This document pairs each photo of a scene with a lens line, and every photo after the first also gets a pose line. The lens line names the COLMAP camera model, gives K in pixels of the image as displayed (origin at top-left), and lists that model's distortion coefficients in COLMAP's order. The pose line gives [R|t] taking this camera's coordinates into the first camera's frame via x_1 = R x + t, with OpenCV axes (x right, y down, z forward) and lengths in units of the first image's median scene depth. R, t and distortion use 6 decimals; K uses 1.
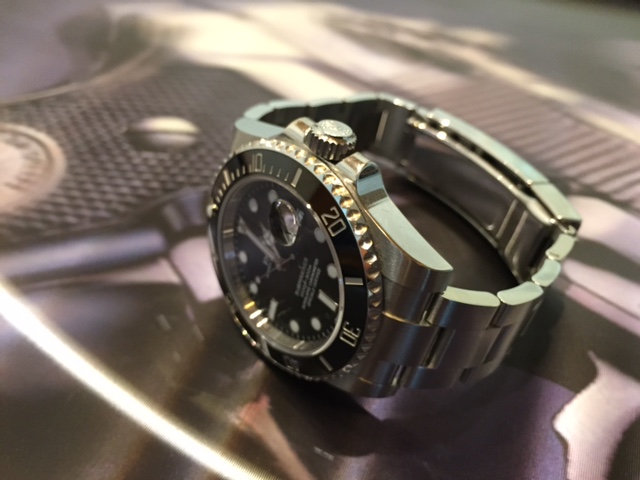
lens RADIAL K [[599.2, 0, 323.6], [0, 599.2, 239.8], [0, 0, 1]] dist [0.043622, 0.000000]
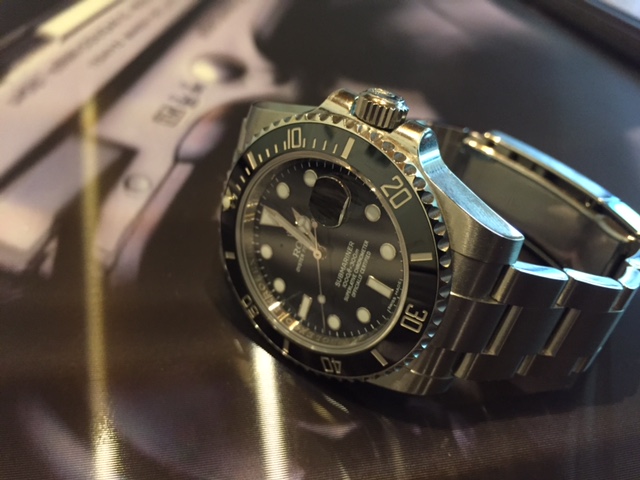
lens RADIAL K [[599.2, 0, 329.8], [0, 599.2, 245.4], [0, 0, 1]] dist [0.043622, 0.000000]
pose [[0.985577, -0.046139, 0.162814, -0.206578], [0.057126, 0.996349, -0.063453, 0.090174], [-0.159292, 0.071839, 0.984614, 0.110305]]
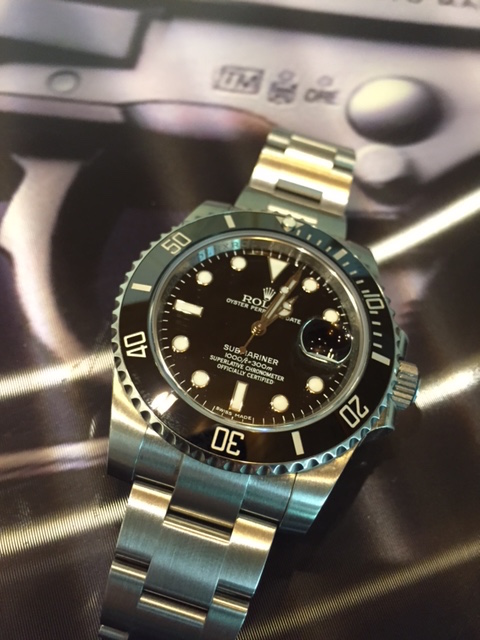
lens RADIAL K [[599.2, 0, 240.8], [0, 599.2, 341.7], [0, 0, 1]] dist [0.043622, 0.000000]
pose [[-0.048285, 0.949517, 0.309979, -0.318710], [-0.857388, 0.119804, -0.500533, 0.499590], [-0.512401, -0.289940, 0.808319, 0.330546]]
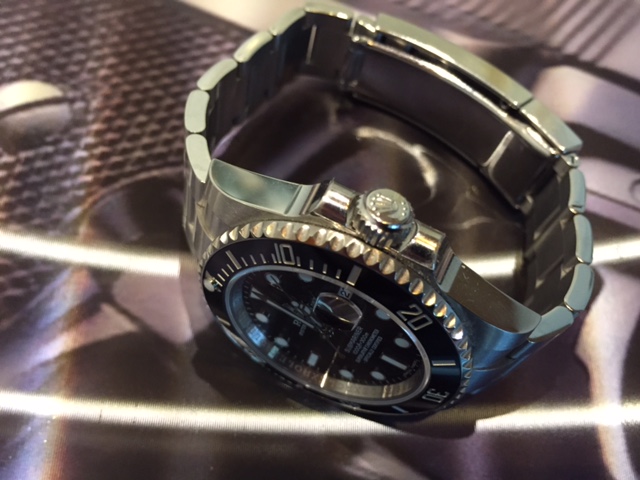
lens RADIAL K [[599.2, 0, 318.9], [0, 599.2, 239.1], [0, 0, 1]] dist [0.043622, 0.000000]
pose [[0.927491, -0.319374, 0.194323, -0.208943], [0.215635, 0.881638, 0.419781, -0.450441], [-0.305389, -0.347440, 0.886579, 0.290885]]
